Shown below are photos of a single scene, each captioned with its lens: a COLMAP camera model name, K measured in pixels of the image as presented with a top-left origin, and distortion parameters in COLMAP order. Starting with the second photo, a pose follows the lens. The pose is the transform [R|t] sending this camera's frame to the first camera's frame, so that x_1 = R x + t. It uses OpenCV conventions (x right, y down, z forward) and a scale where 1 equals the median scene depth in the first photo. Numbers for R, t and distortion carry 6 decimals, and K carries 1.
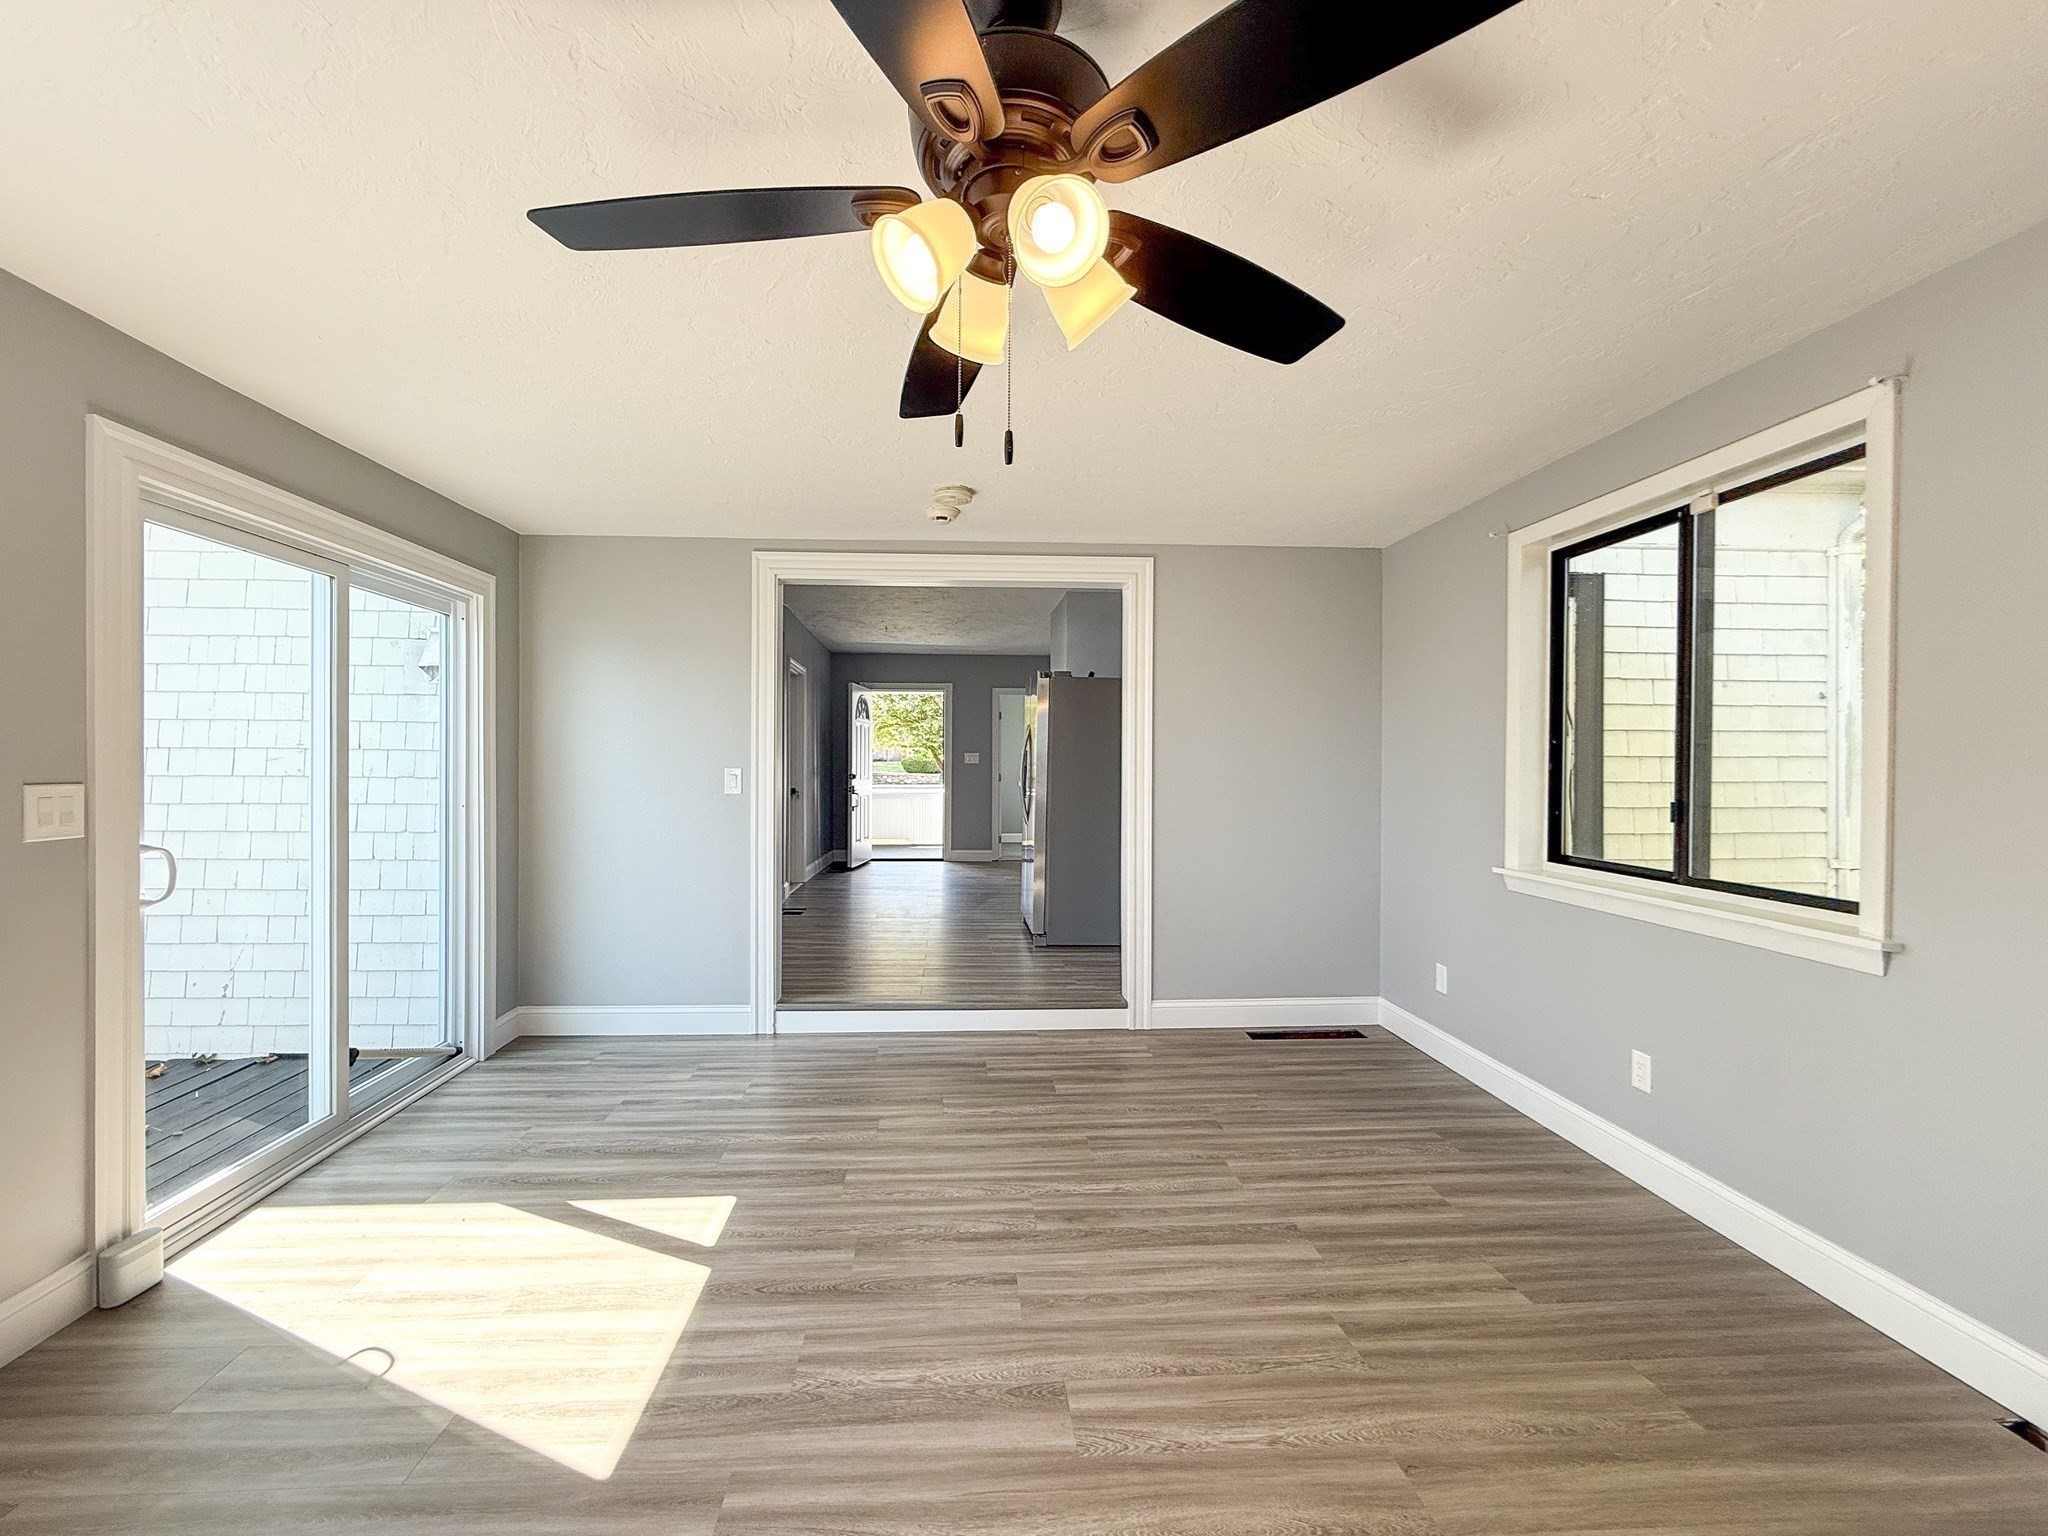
lens RADIAL K [[840.8, 0, 1026.2], [0, 840.8, 770.2], [0, 0, 1]] dist [-0.001115, 0.000247]
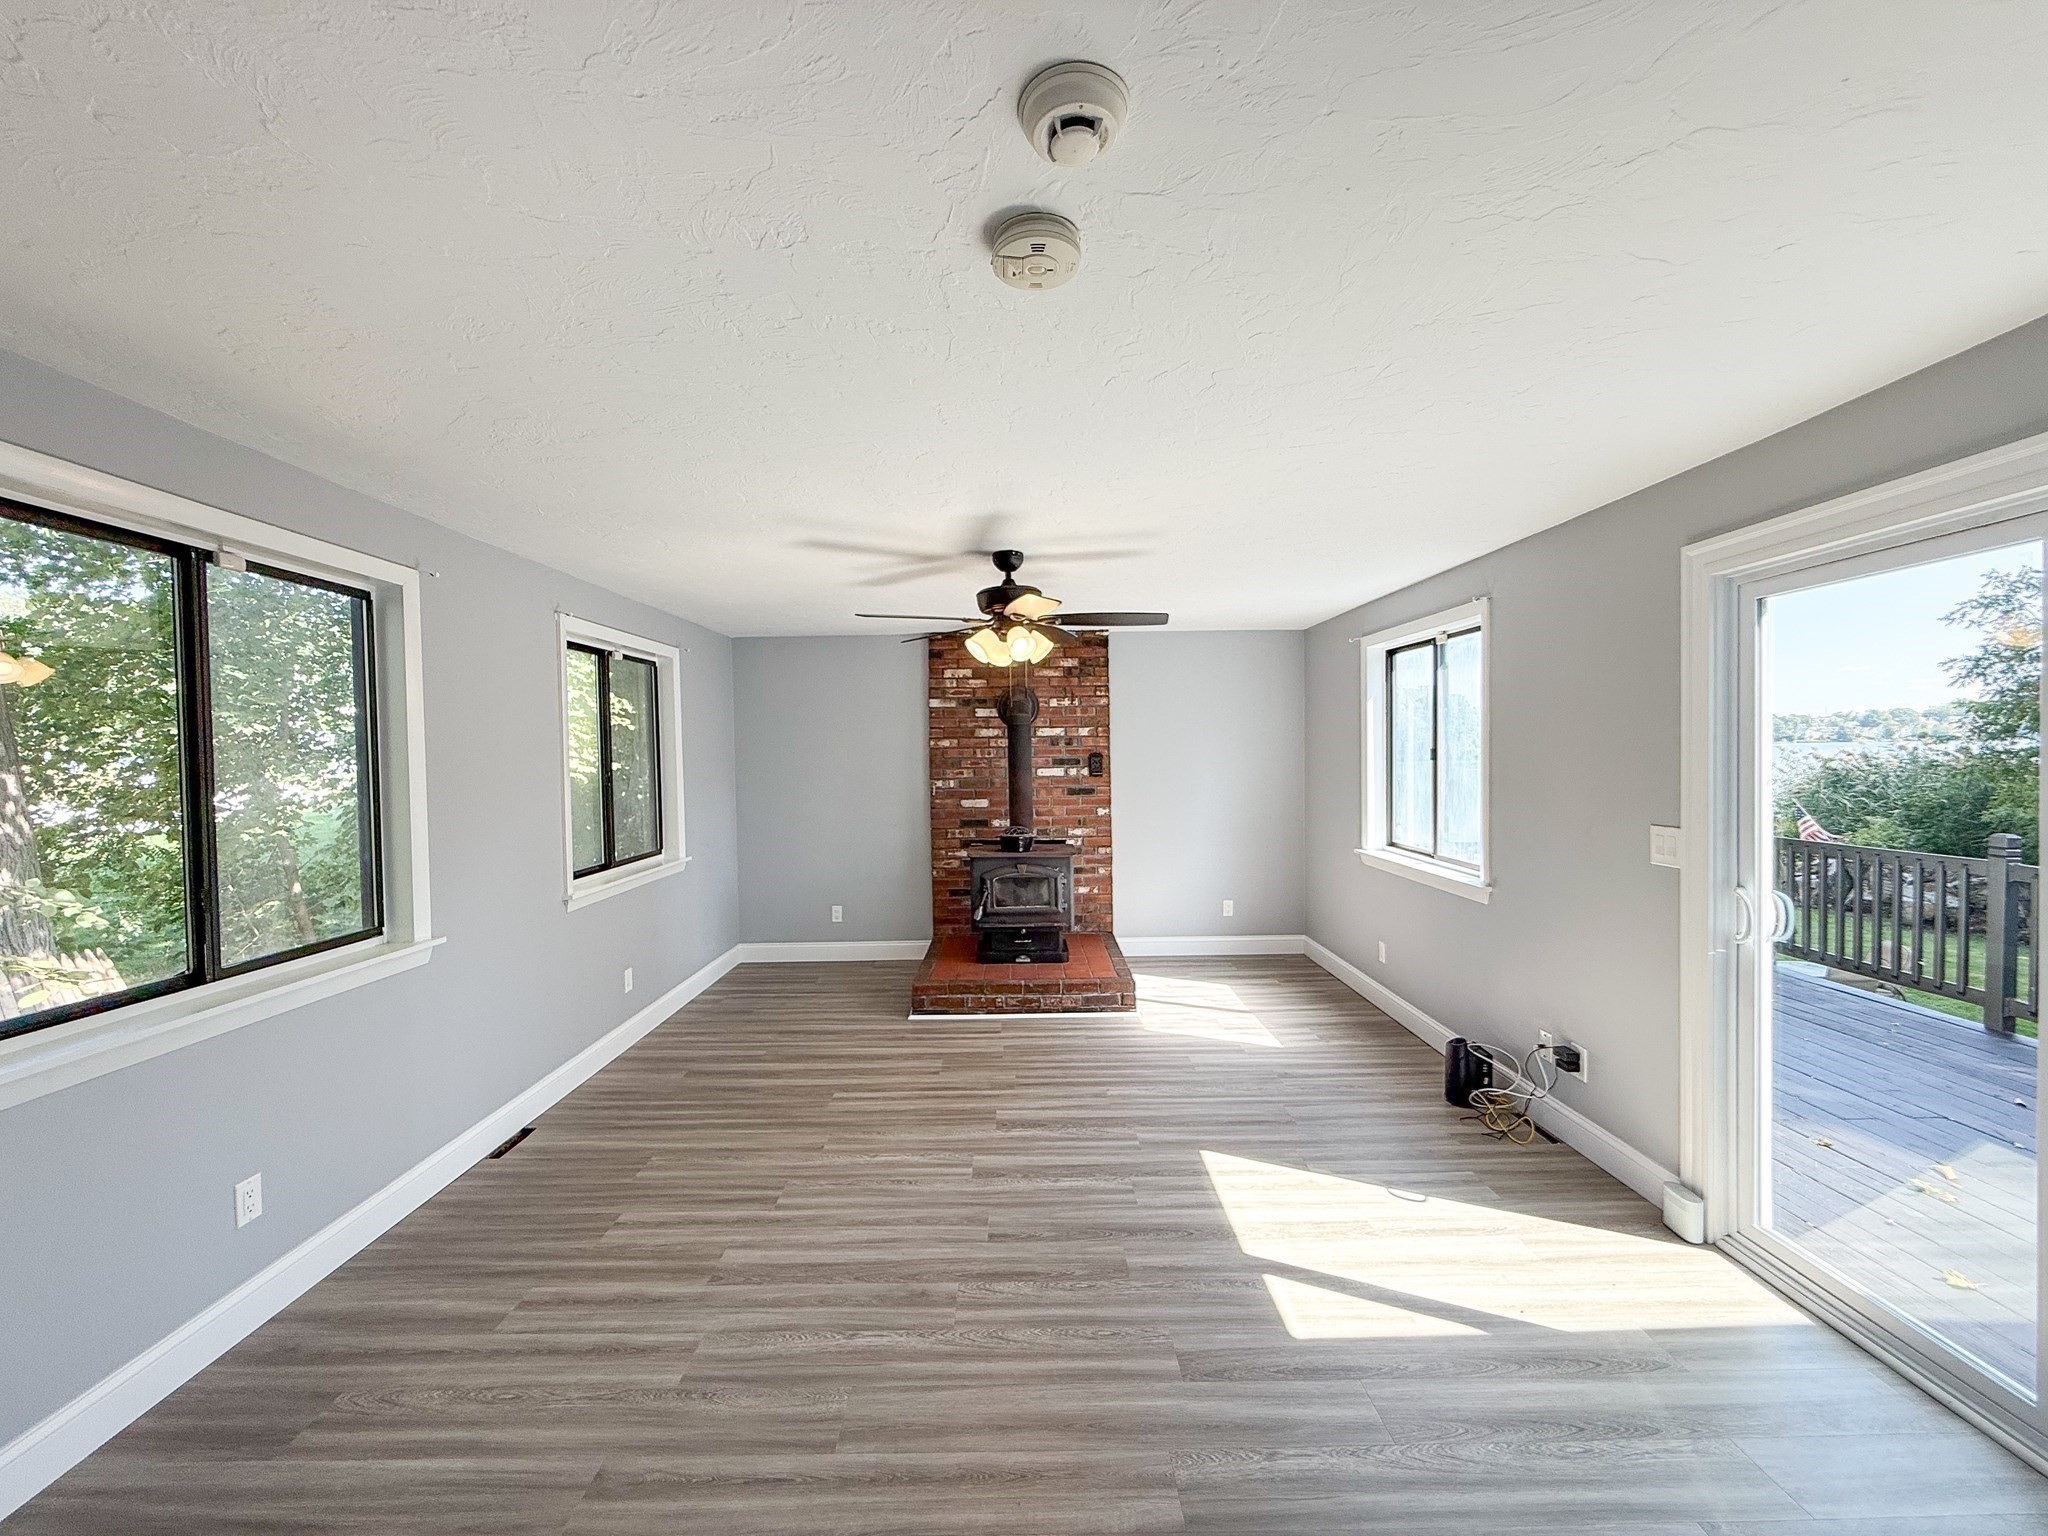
lens RADIAL K [[840.8, 0, 1021.1], [0, 840.8, 781.2], [0, 0, 1]] dist [-0.001115, 0.000247]
pose [[-0.996073, 0.013201, 0.087544, -0.162096], [0.016643, 0.999112, 0.038711, -0.107557], [-0.086955, 0.040016, -0.995408, 2.007766]]
